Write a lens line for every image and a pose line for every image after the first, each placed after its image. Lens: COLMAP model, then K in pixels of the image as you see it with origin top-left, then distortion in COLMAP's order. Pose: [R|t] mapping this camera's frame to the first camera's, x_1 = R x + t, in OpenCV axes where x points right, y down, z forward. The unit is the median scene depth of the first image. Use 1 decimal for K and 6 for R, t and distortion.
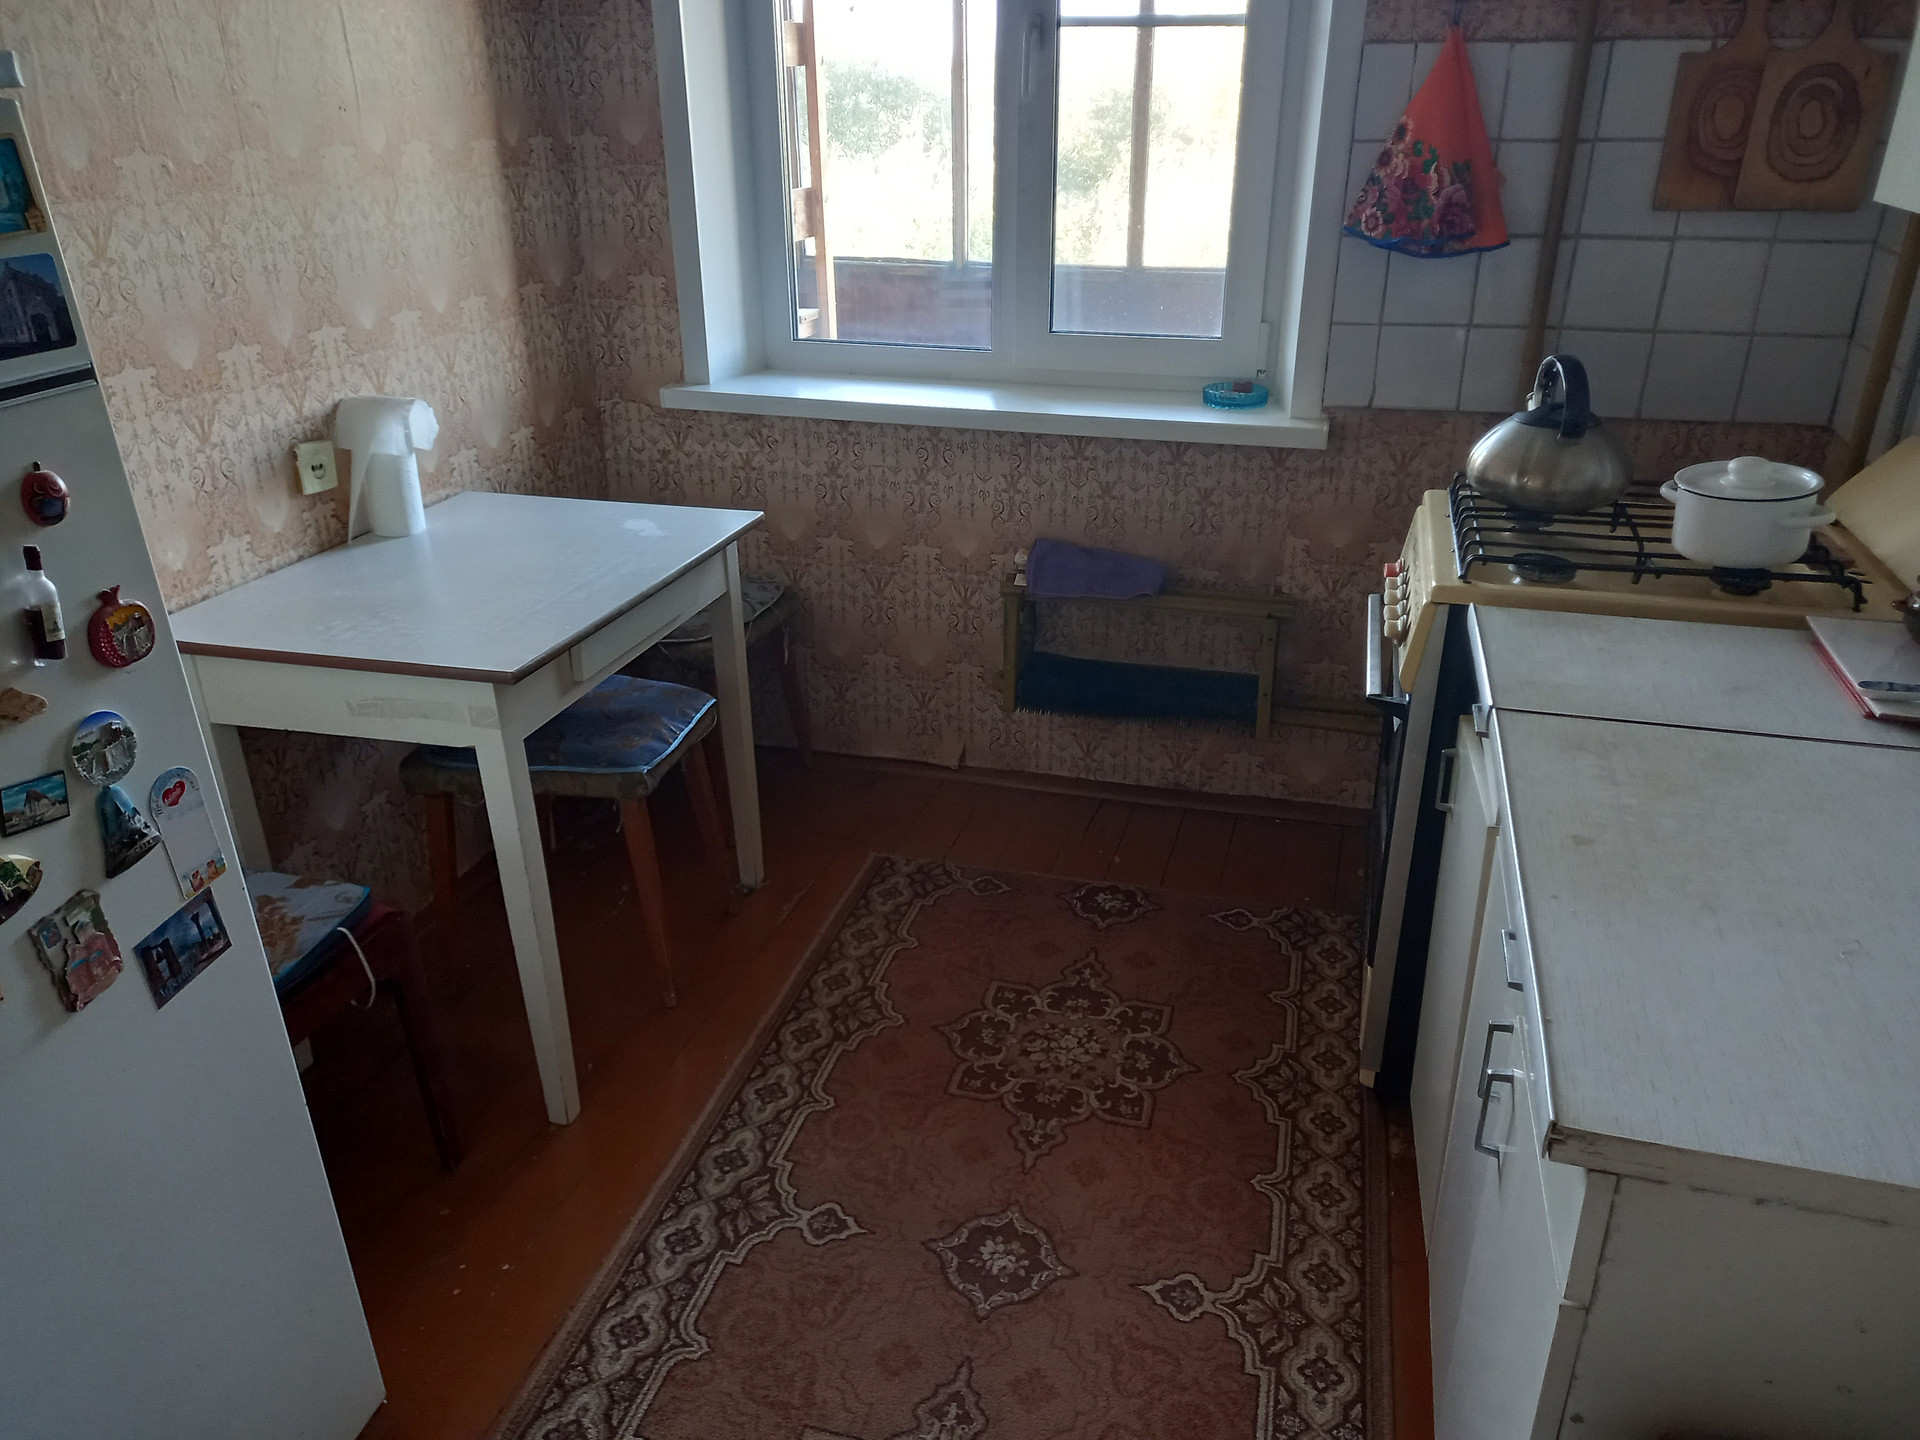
lens RADIAL K [[1388.6, 0, 958.3], [0, 1388.6, 717.8], [0, 0, 1]] dist [0.077332, -0.071850]
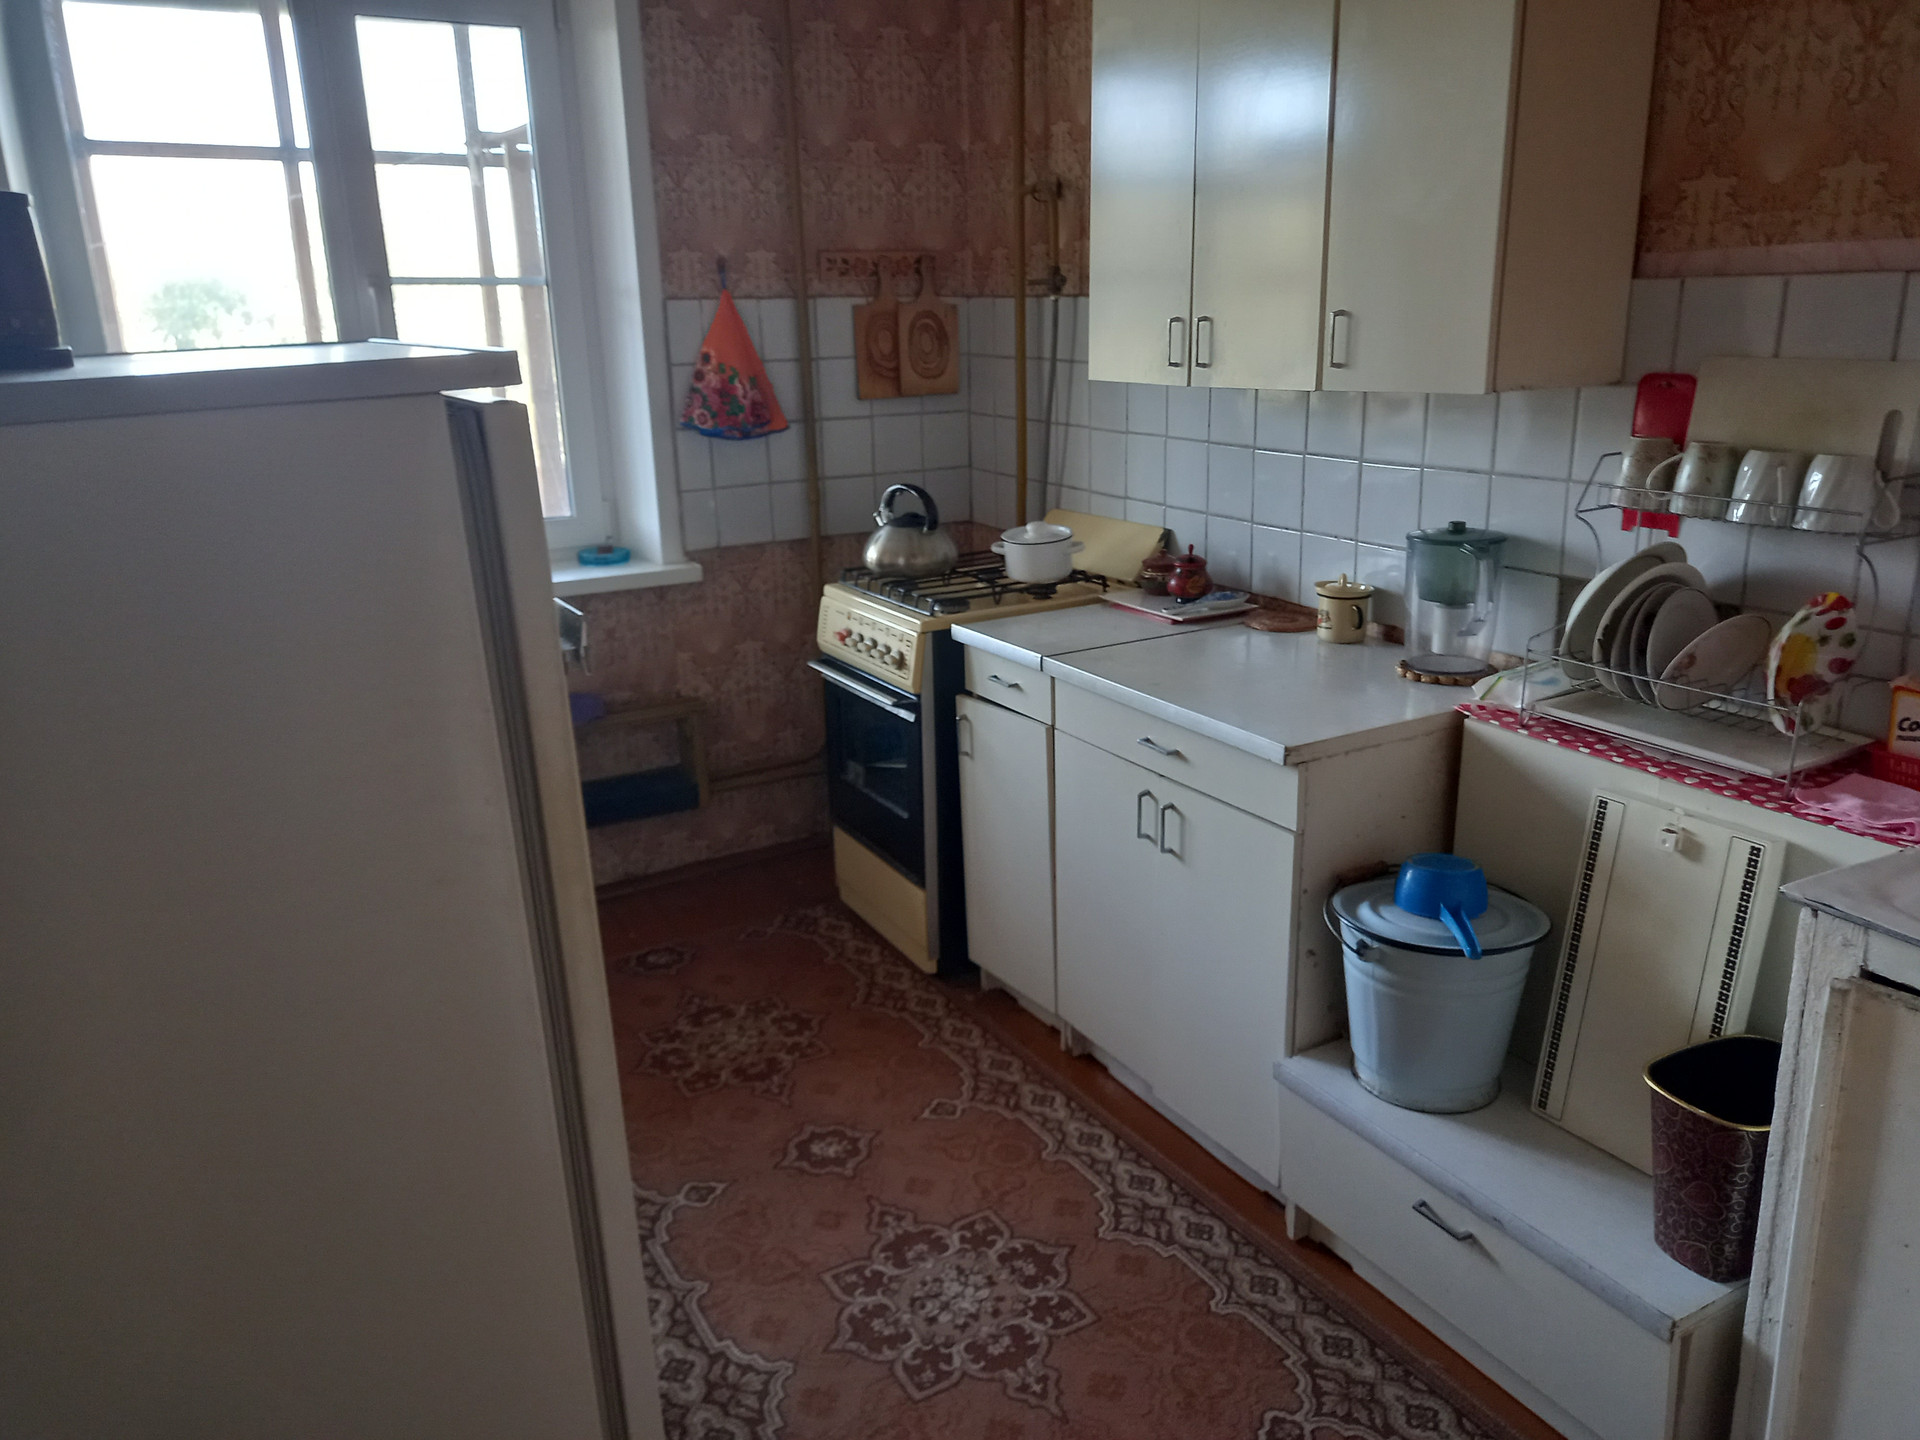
lens RADIAL K [[1388.6, 0, 974.5], [0, 1388.6, 714.3], [0, 0, 1]] dist [0.077332, -0.071850]
pose [[0.703489, -0.213709, 0.677814, -0.542126], [0.309164, 0.950774, -0.021105, 0.044581], [-0.639938, 0.224403, 0.734930, -0.140357]]
